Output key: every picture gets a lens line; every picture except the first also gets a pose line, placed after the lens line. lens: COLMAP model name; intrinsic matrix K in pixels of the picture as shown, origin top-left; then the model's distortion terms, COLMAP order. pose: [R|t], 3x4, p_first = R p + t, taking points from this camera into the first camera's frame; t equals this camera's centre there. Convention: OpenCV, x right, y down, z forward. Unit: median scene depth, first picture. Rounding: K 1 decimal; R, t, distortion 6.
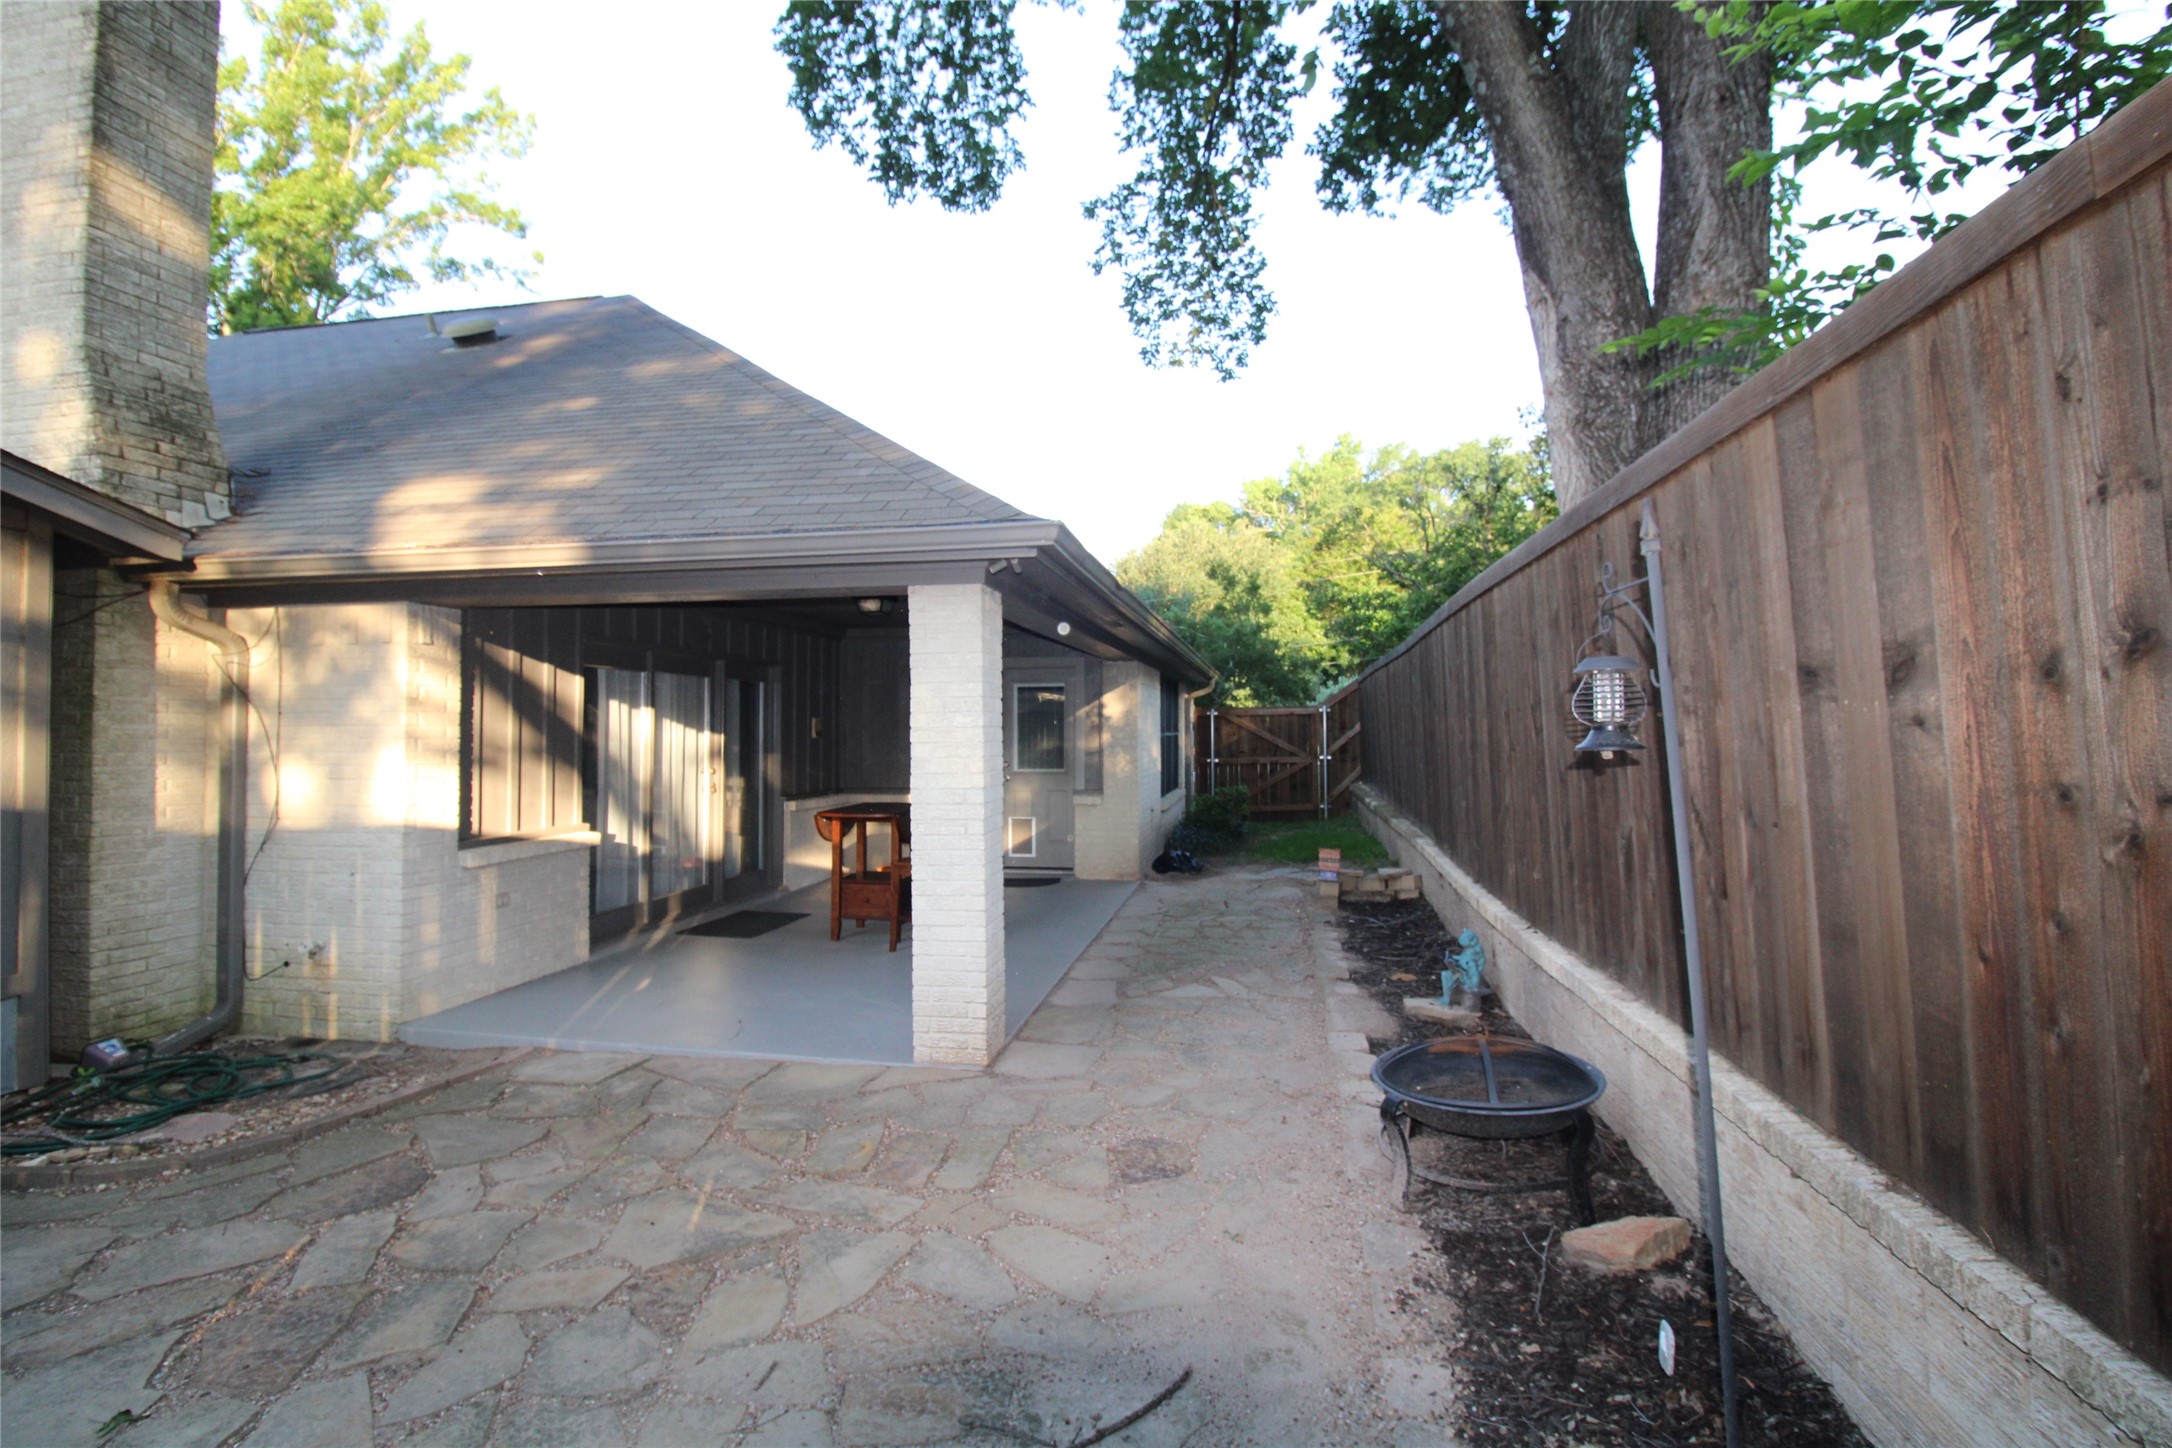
lens RADIAL K [[1007.9, 0, 1095.0], [0, 1007.9, 712.1], [0, 0, 1]] dist [0.000345, -0.012188]
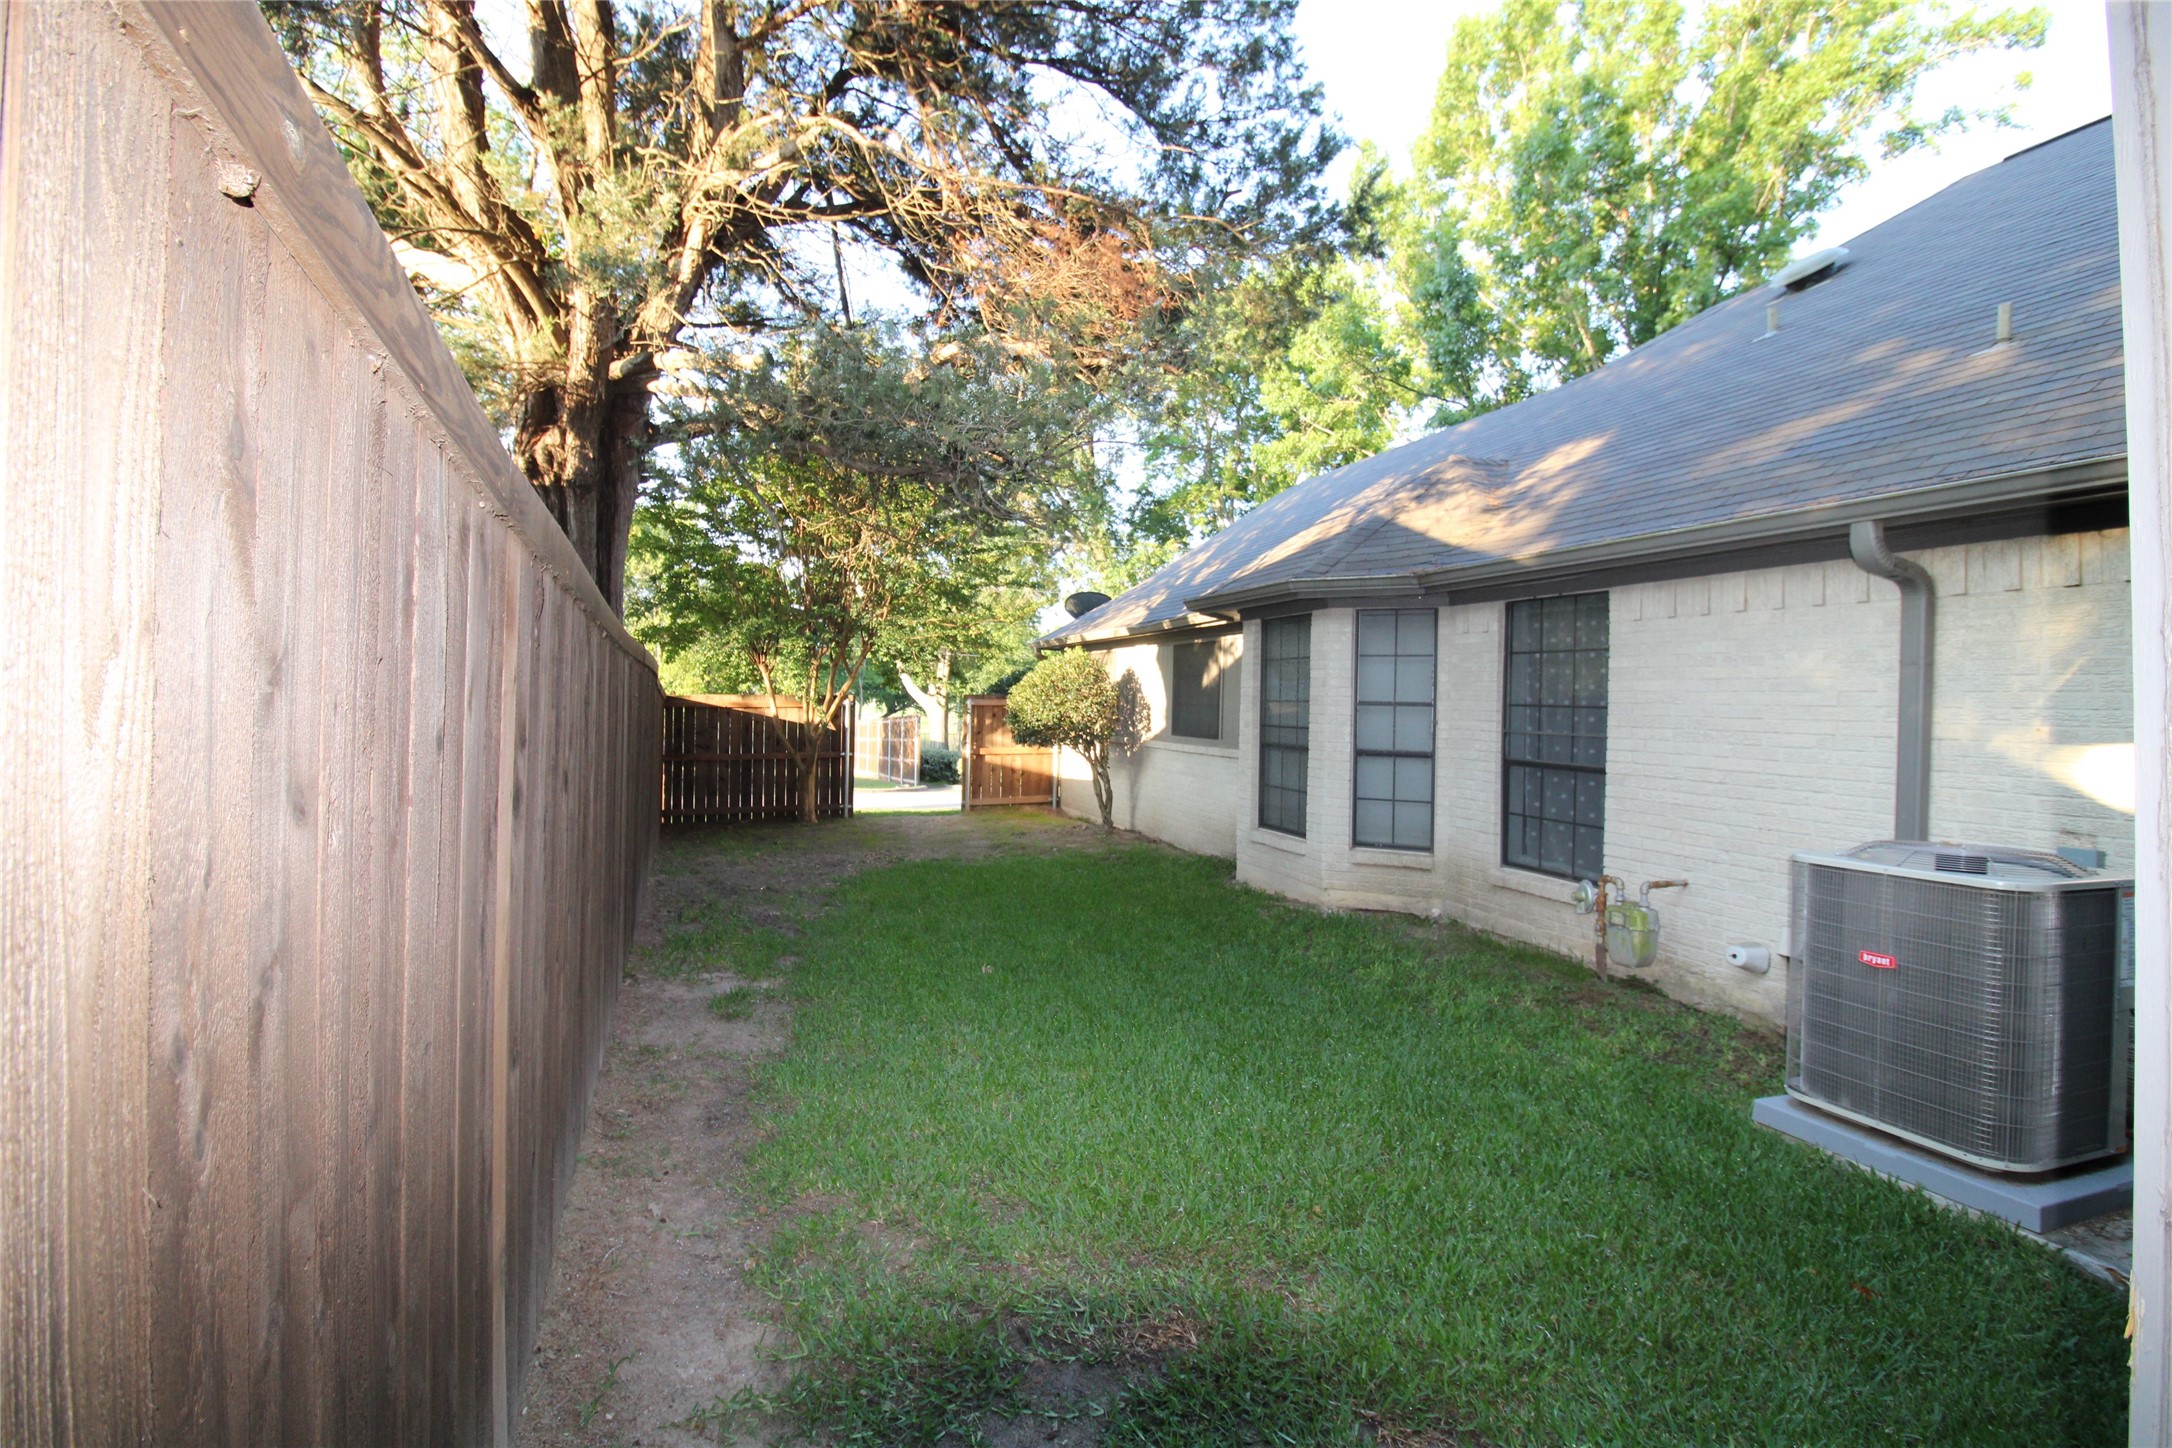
lens RADIAL K [[1007.9, 0, 1095.0], [0, 1007.9, 712.1], [0, 0, 1]] dist [0.000345, -0.012188]
pose [[0.503786, 0.022595, -0.863533, -1.273403], [-0.003991, 0.999708, 0.023829, 0.016313], [0.863819, -0.008558, 0.503729, 0.139264]]
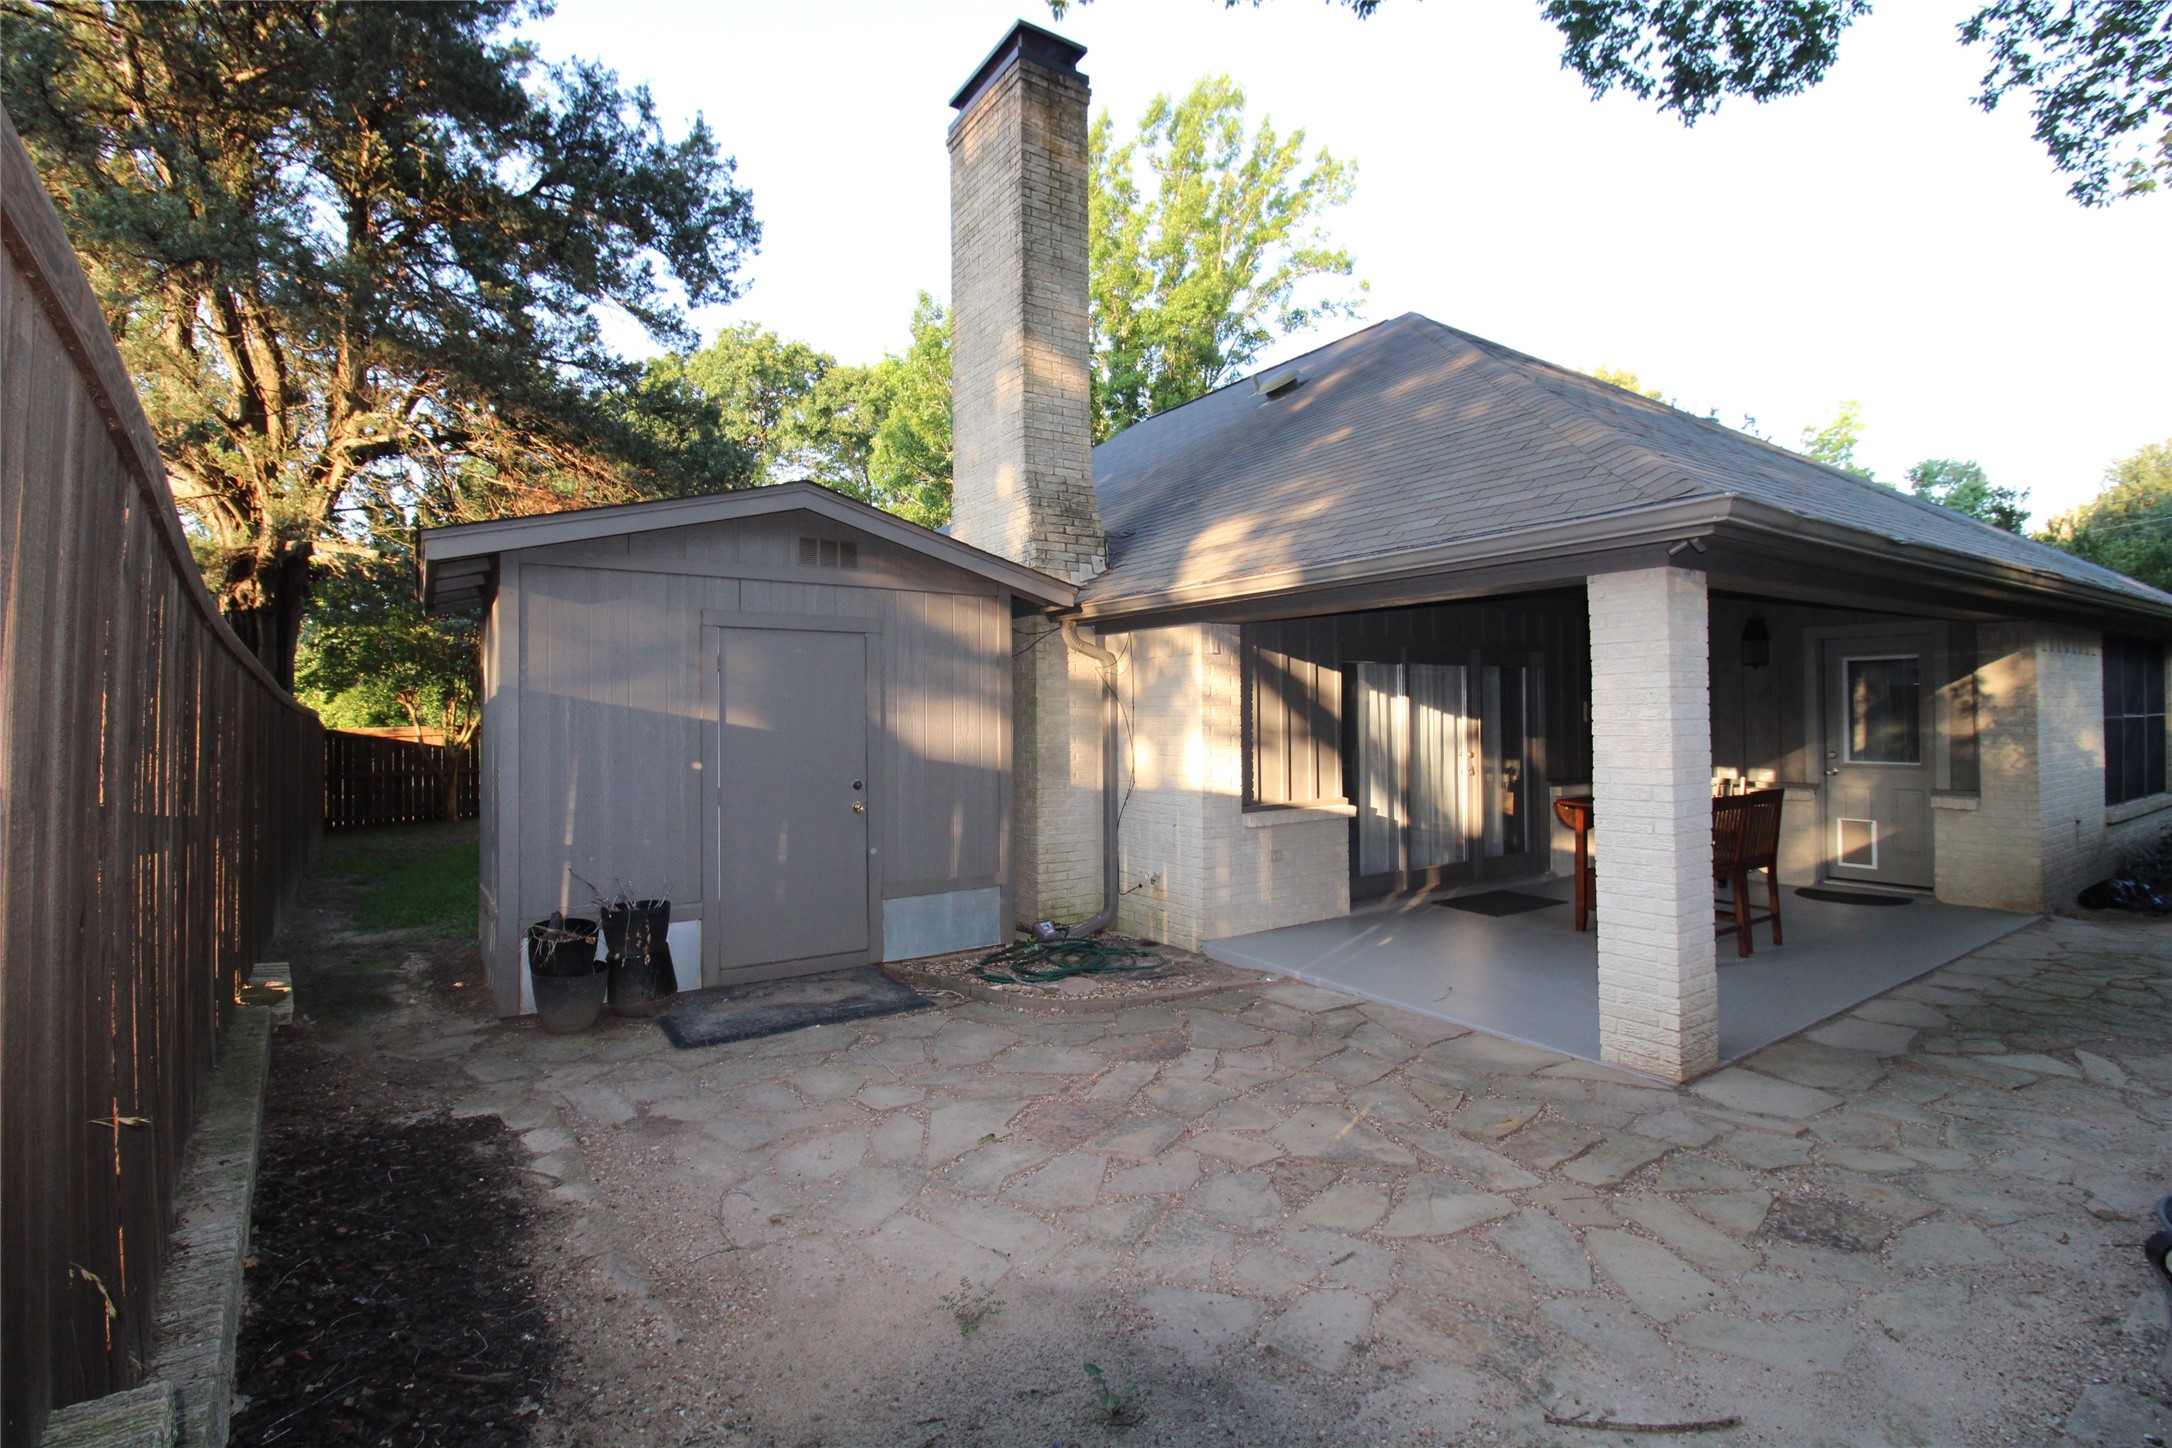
lens RADIAL K [[1007.9, 0, 1095.0], [0, 1007.9, 712.1], [0, 0, 1]] dist [0.000345, -0.012188]
pose [[0.700451, -0.002900, -0.713695, 0.158391], [0.019230, 0.999705, 0.014811, -0.014157], [0.713442, -0.024099, 0.700300, -0.027833]]
